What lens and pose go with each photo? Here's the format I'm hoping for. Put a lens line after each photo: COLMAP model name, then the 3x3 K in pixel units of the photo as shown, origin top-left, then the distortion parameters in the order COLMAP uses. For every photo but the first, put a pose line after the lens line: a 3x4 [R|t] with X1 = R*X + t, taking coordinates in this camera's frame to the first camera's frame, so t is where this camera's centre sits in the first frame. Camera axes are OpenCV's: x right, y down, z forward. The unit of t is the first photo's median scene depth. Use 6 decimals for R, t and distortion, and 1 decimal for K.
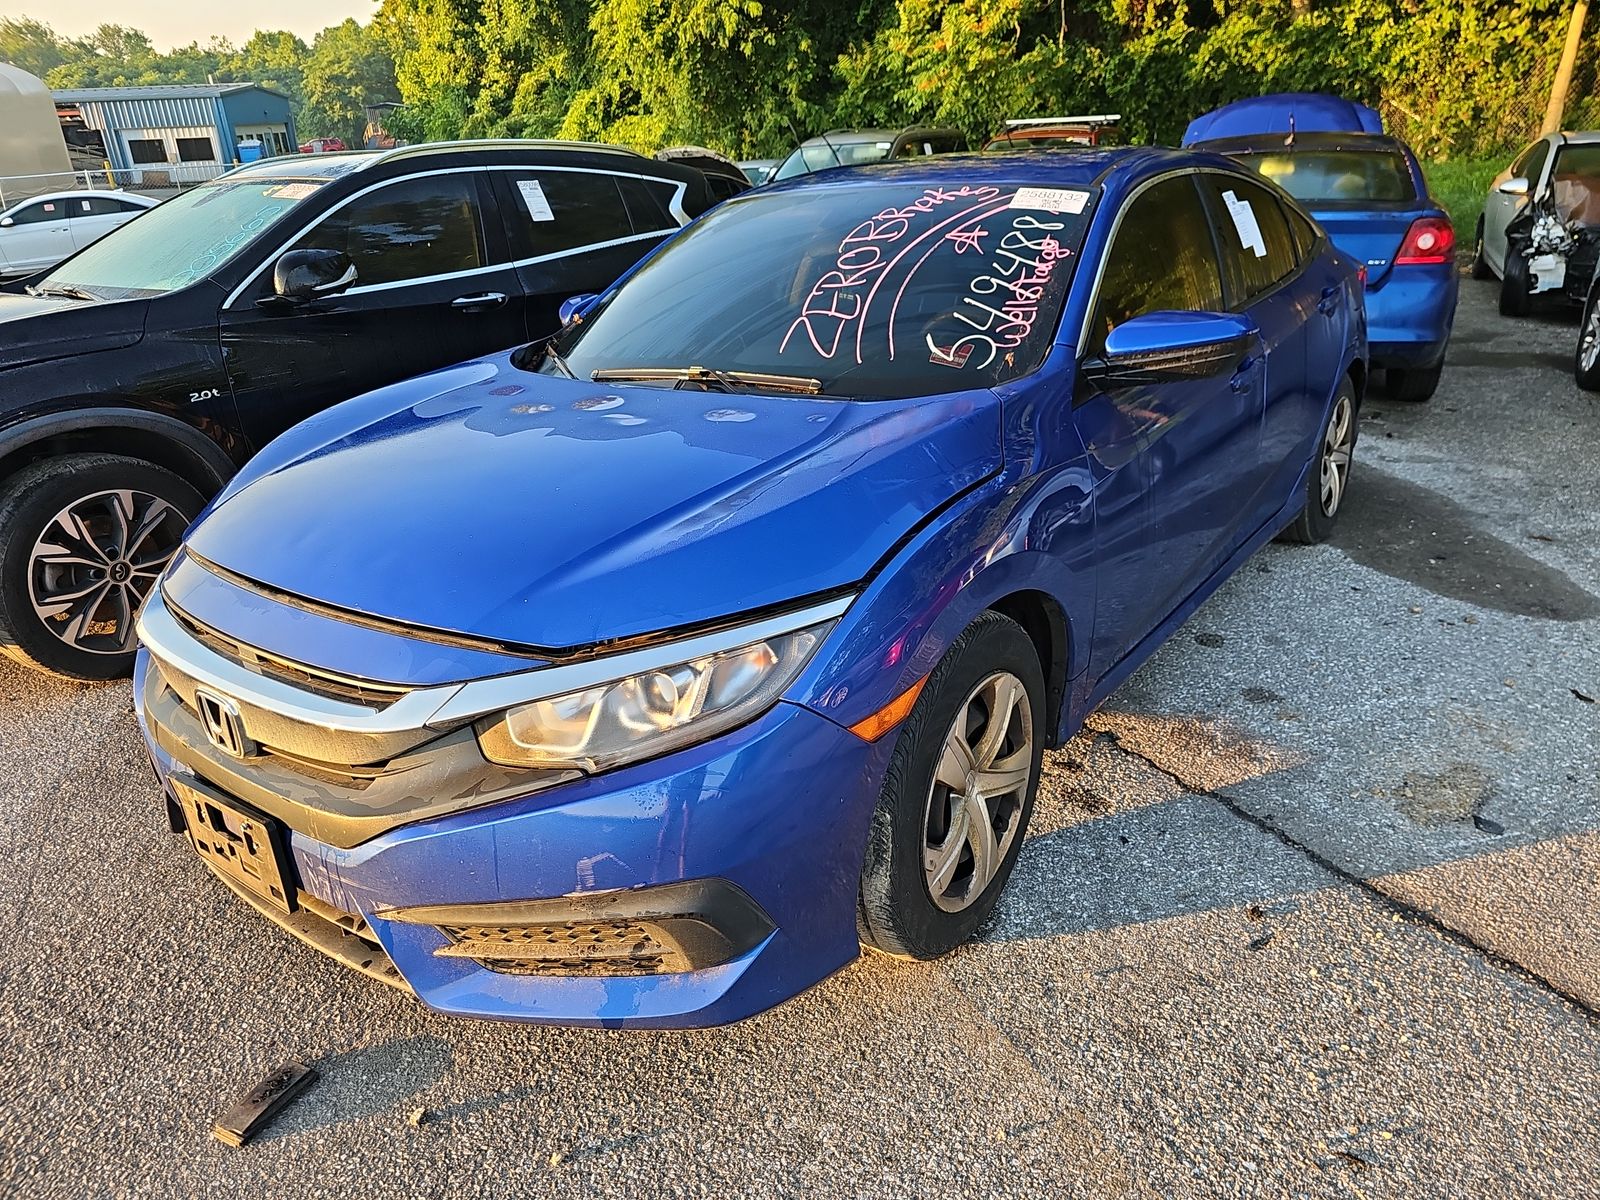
lens RADIAL K [[1072.5, 0, 789.0], [0, 1072.5, 586.7], [0, 0, 1]] dist [0.034604, -0.035927]
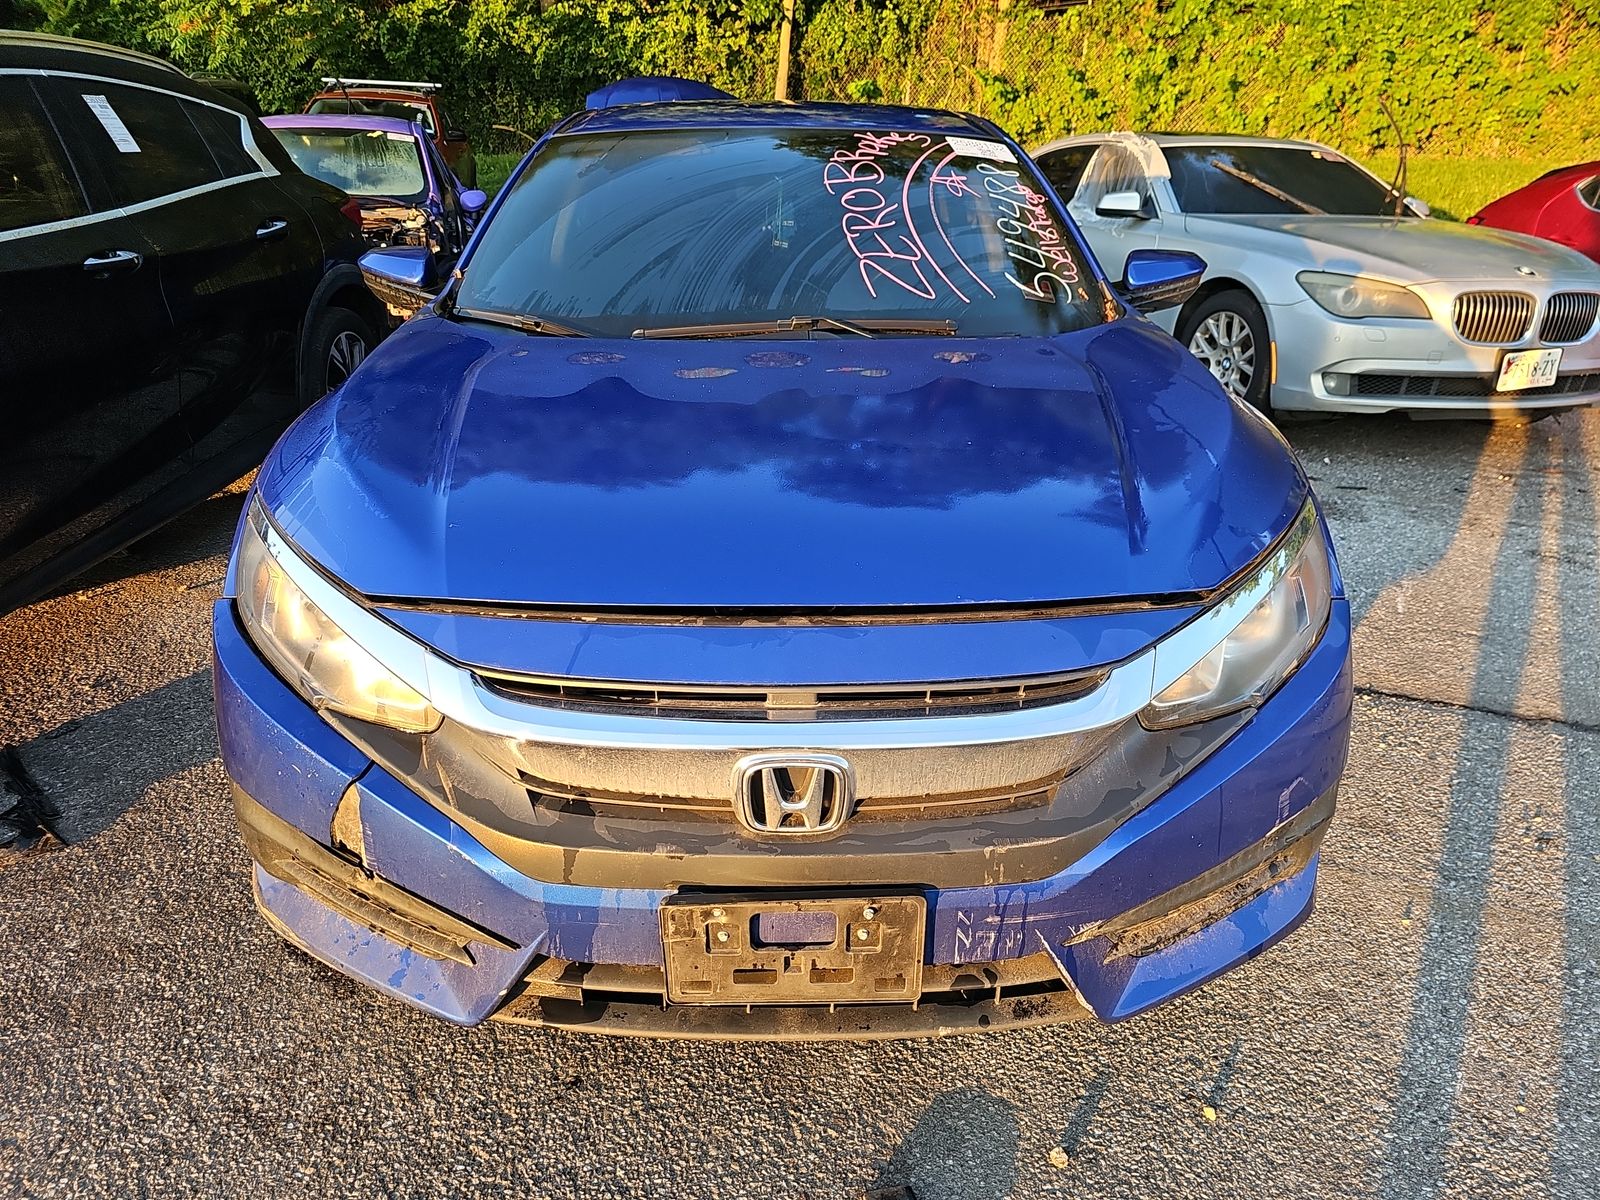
lens RADIAL K [[1072.5, 0, 766.7], [0, 1072.5, 617.9], [0, 0, 1]] dist [0.034604, -0.035927]
pose [[0.781683, -0.201626, 0.590186, -0.121373], [0.177800, 0.979075, 0.098992, -0.009019], [-0.597795, 0.027554, 0.801175, 0.053428]]
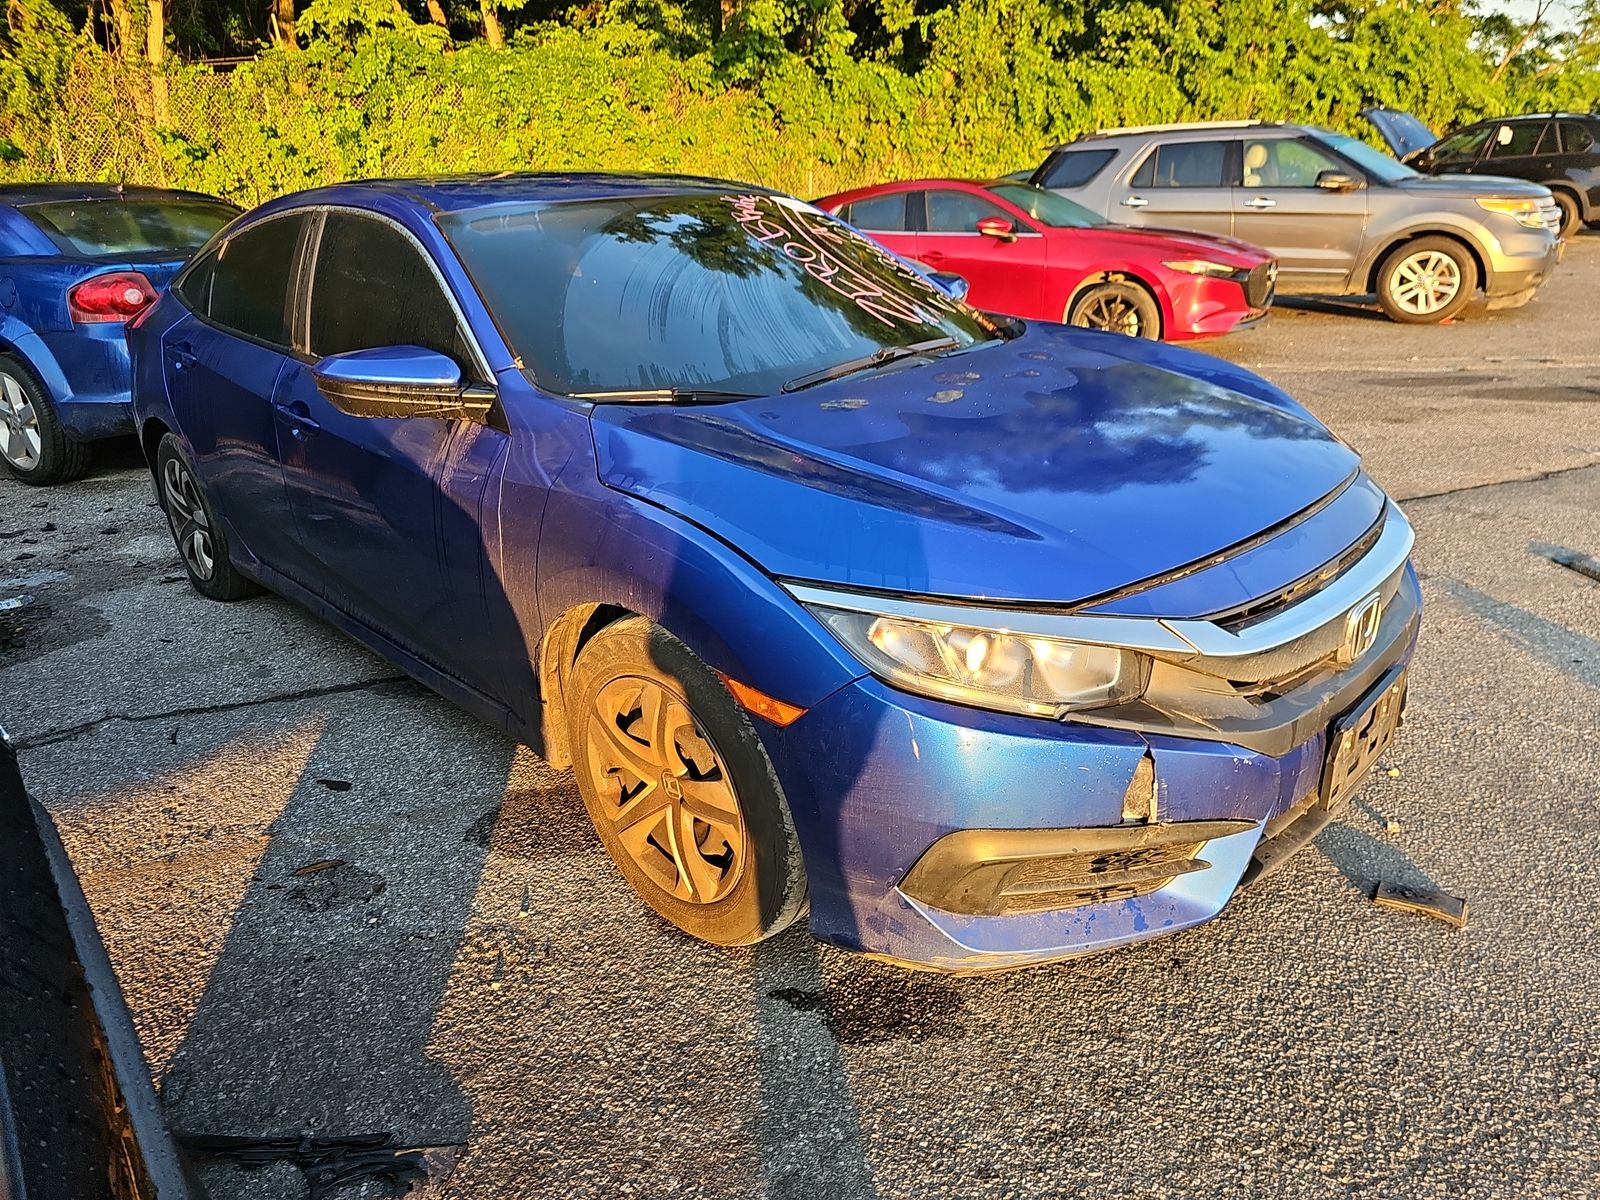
lens RADIAL K [[1072.5, 0, 827.2], [0, 1072.5, 590.0], [0, 0, 1]] dist [0.034604, -0.035927]
pose [[0.116569, -0.311971, 0.942913, -0.204177], [0.376729, 0.892325, 0.248660, -0.048688], [-0.918960, 0.326236, 0.221546, 0.158337]]
